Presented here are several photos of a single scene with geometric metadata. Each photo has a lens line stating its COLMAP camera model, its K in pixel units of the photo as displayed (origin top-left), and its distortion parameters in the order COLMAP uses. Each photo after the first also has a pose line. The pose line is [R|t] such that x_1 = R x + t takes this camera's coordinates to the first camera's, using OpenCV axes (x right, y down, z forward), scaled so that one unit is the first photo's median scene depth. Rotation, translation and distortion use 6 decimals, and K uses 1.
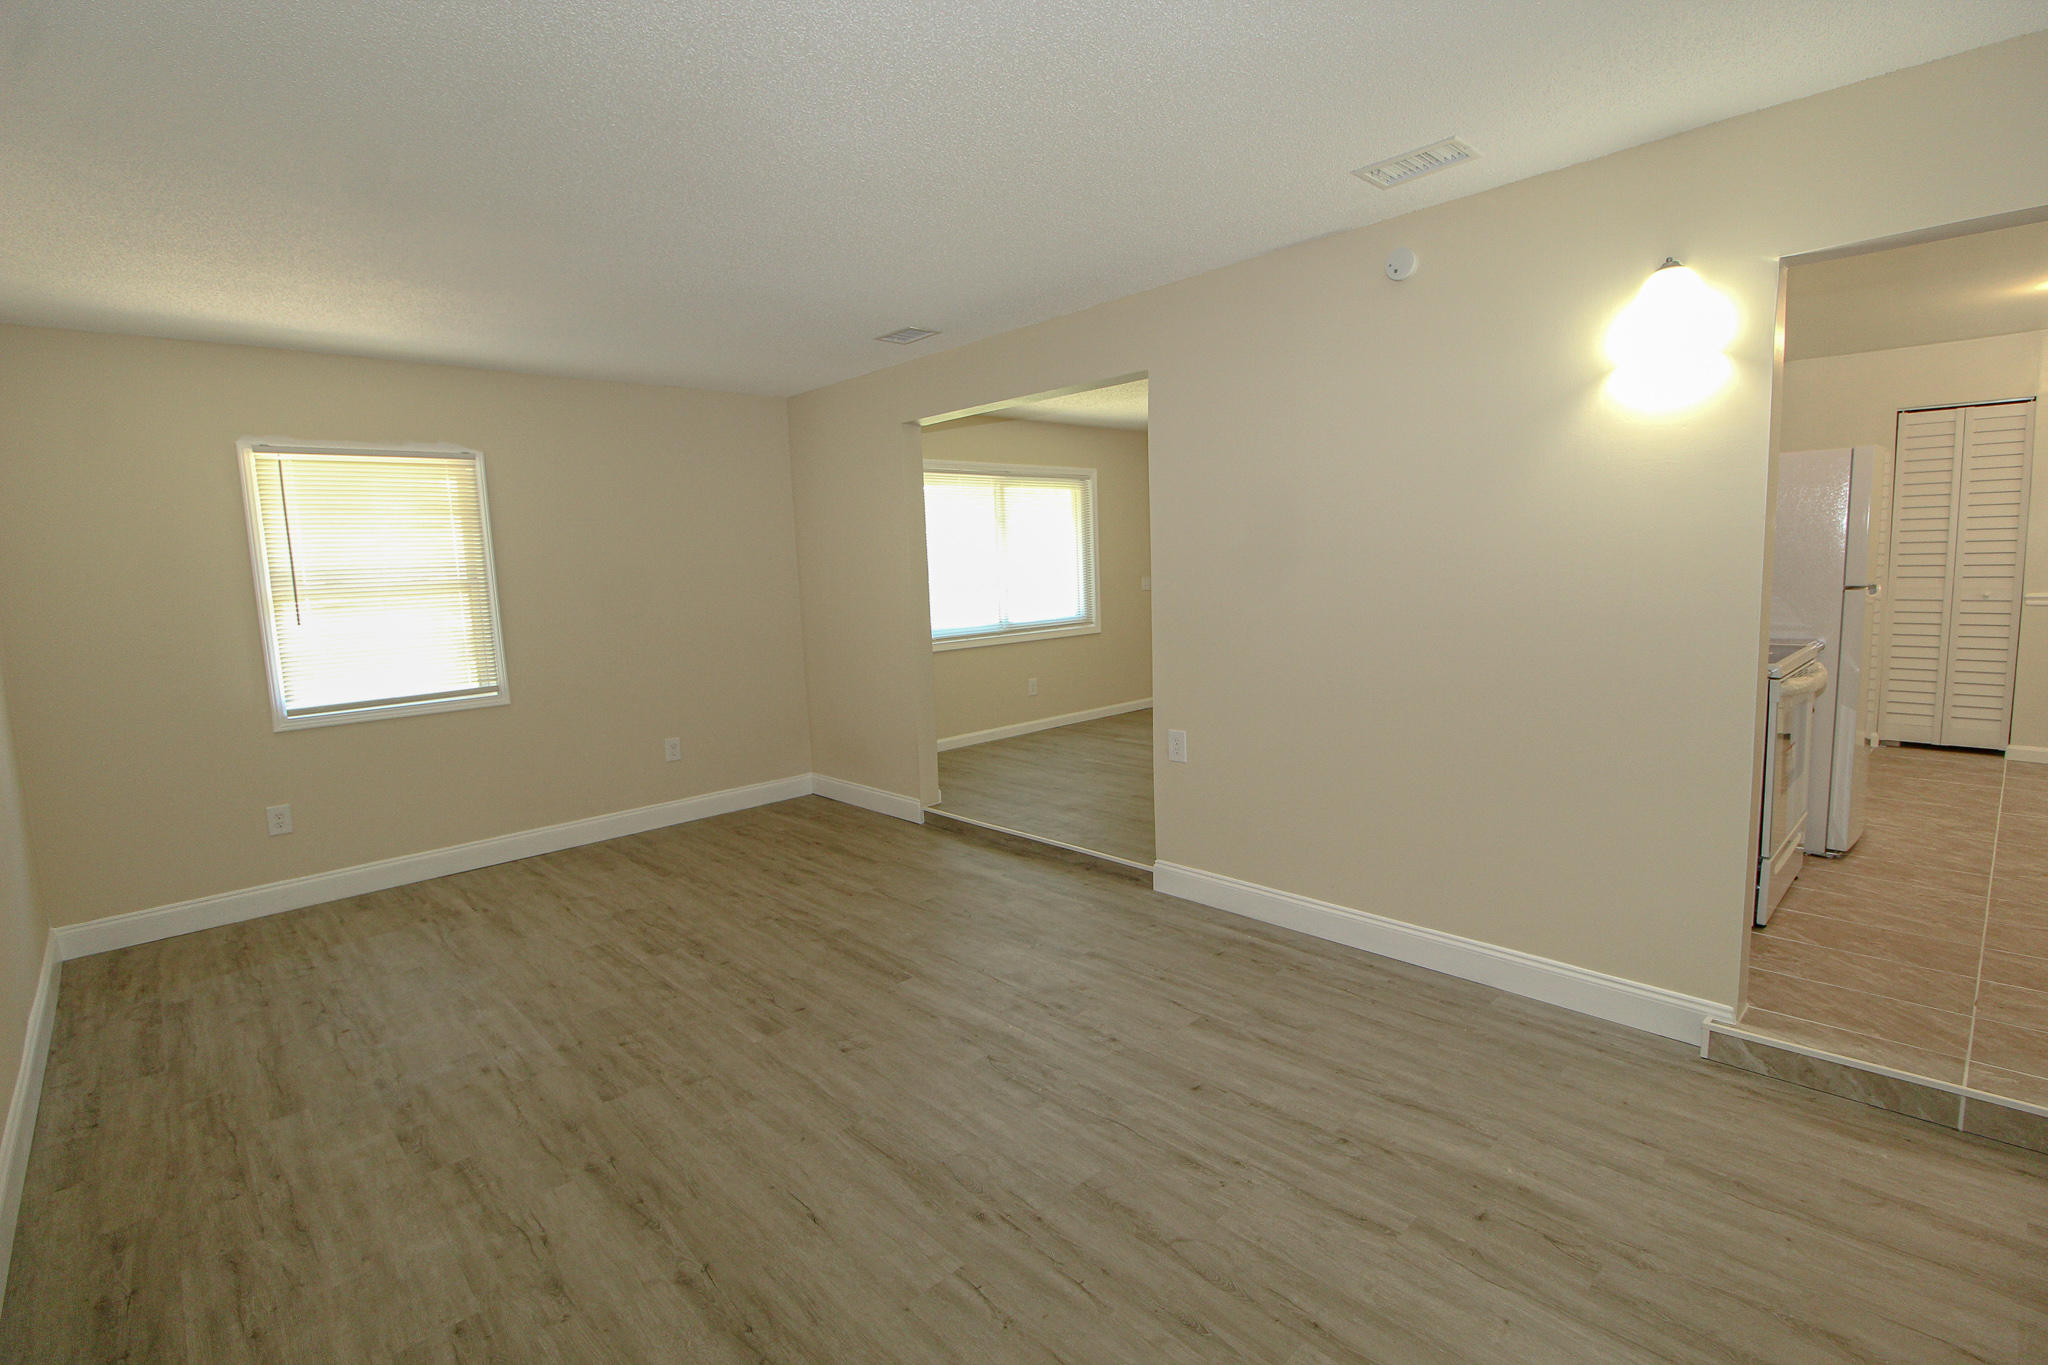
lens RADIAL K [[956.1, 0, 1030.7], [0, 956.1, 680.7], [0, 0, 1]] dist [-0.005687, -0.009904]
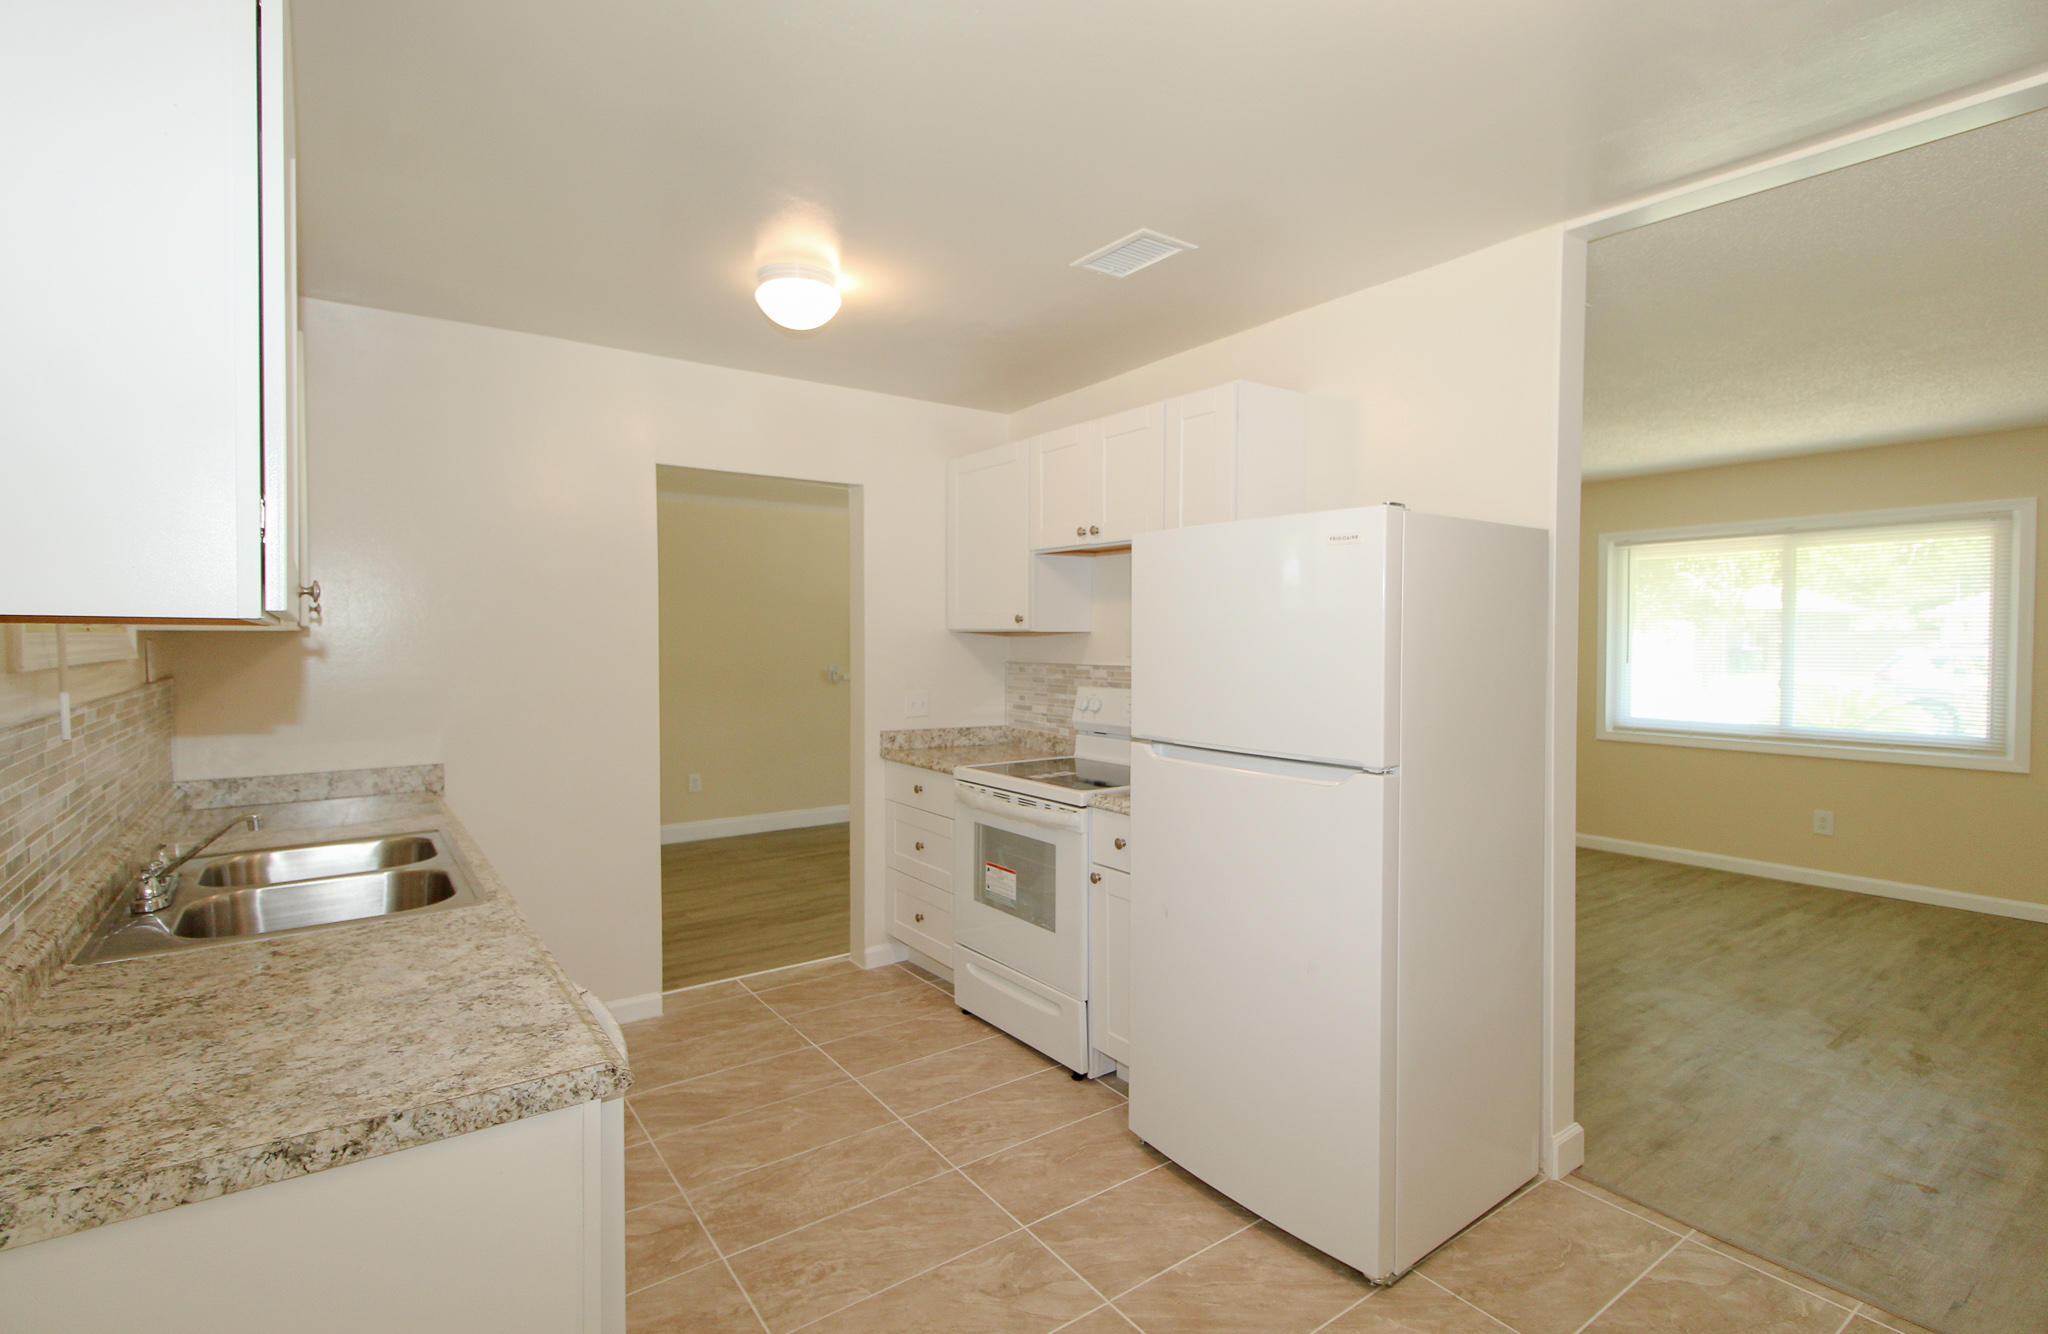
lens RADIAL K [[958.1, 0, 1049.9], [0, 958.1, 665.9], [0, 0, 1]] dist [0.021591, -0.000380]
pose [[-0.119595, 0.065063, -0.990688, 1.546037], [-0.118779, 0.989746, 0.079340, -0.194855], [0.985692, 0.127162, -0.110641, 0.992565]]
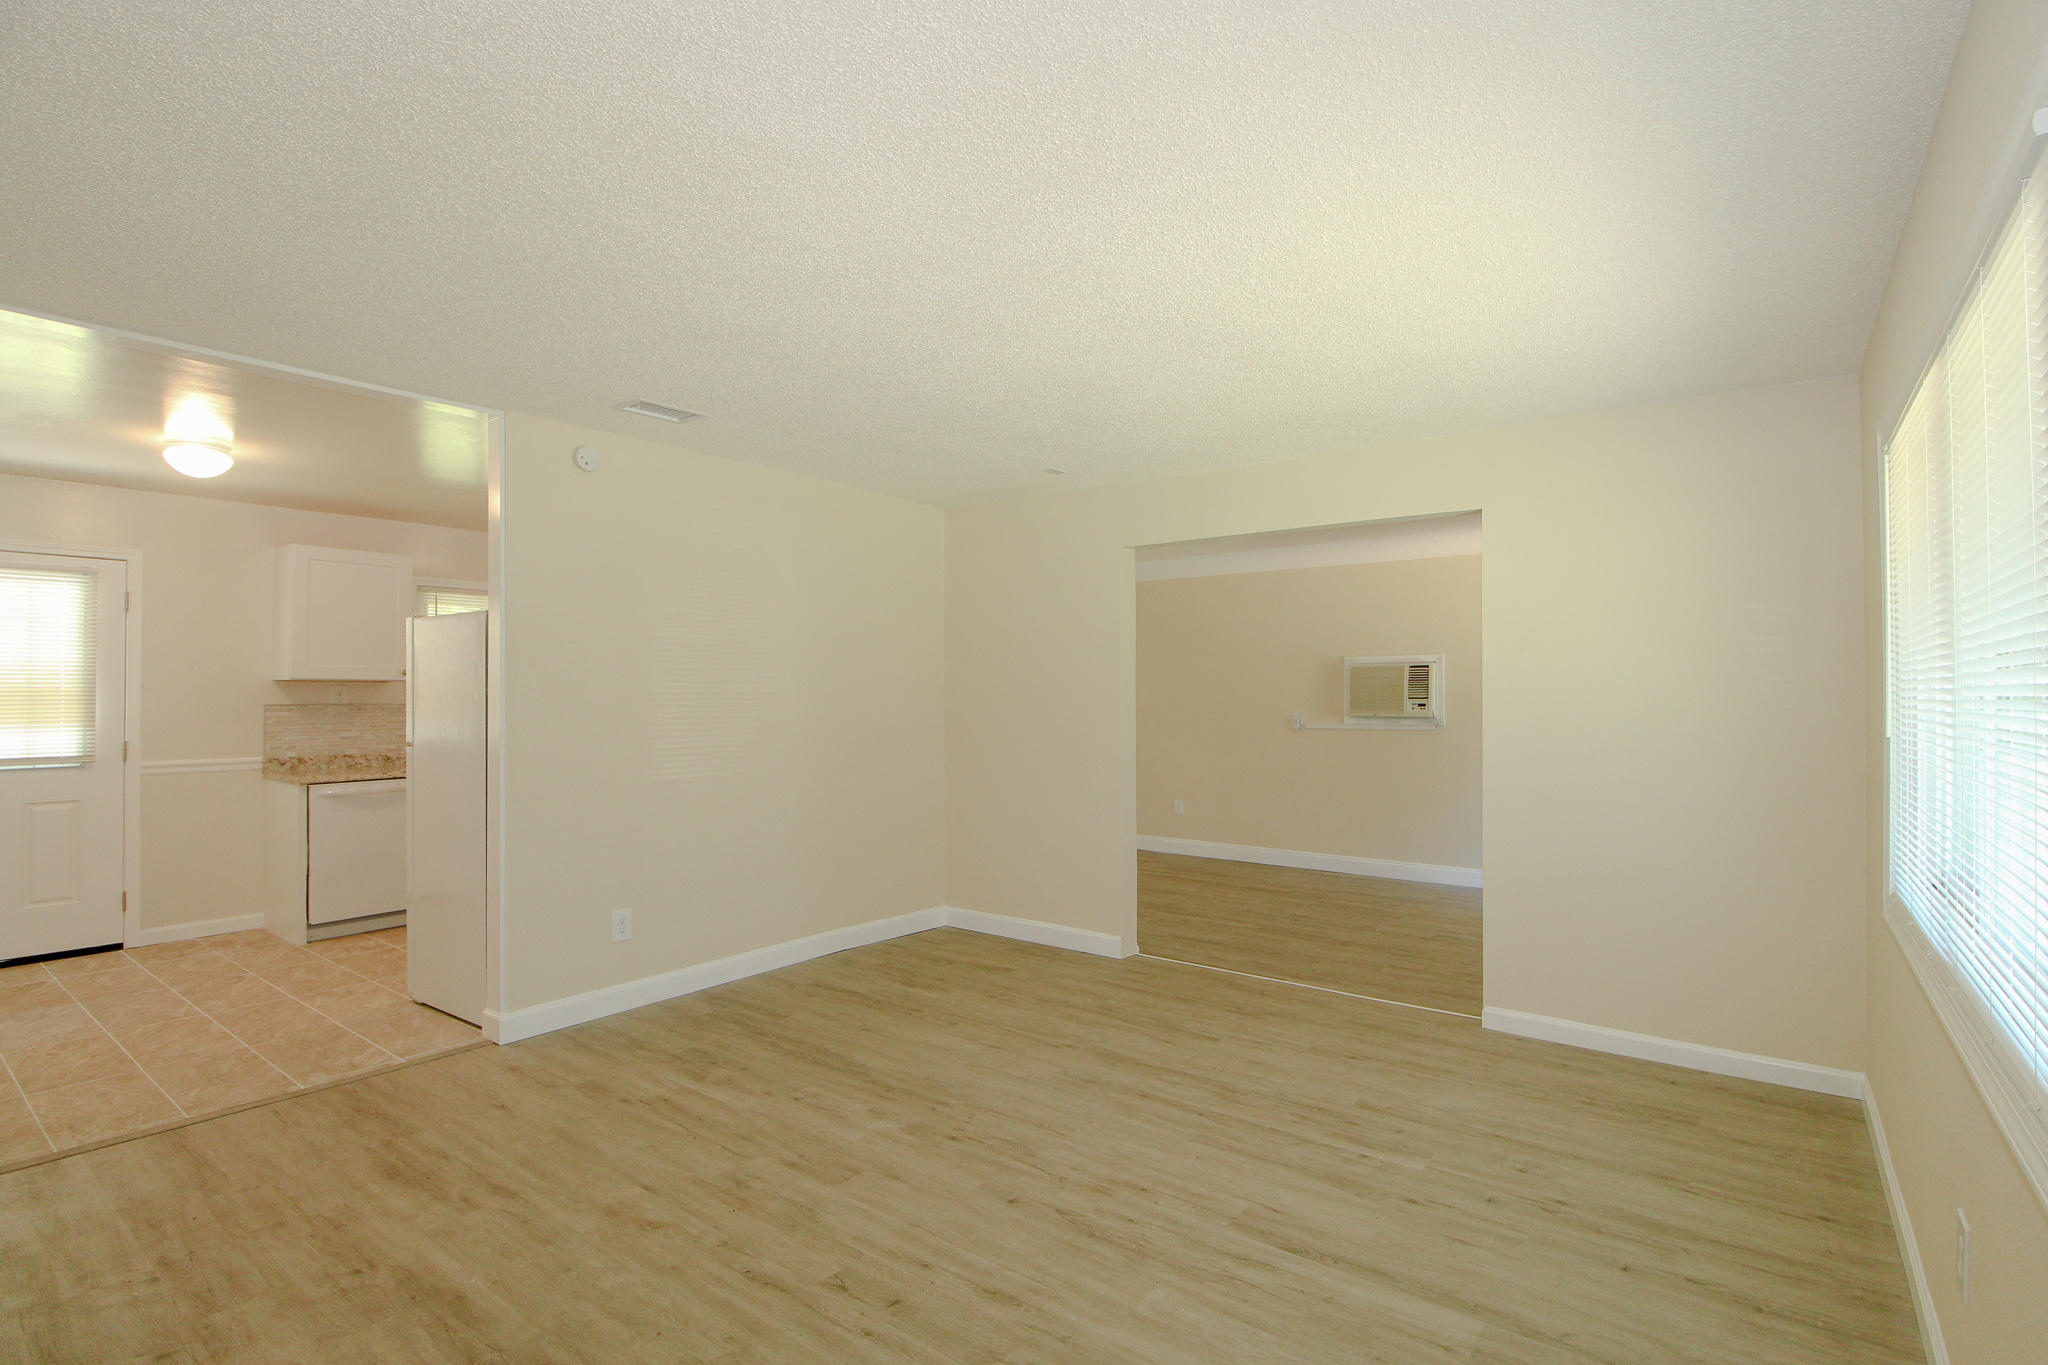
lens RADIAL K [[971.3, 0, 1036.9], [0, 971.3, 700.3], [0, 0, 1]] dist [0.001566, -0.016436]
pose [[-0.985894, 0.037552, -0.163105, 0.471049], [0.015828, 0.991057, 0.132496, -0.301606], [0.166622, 0.128045, -0.977672, 2.315977]]
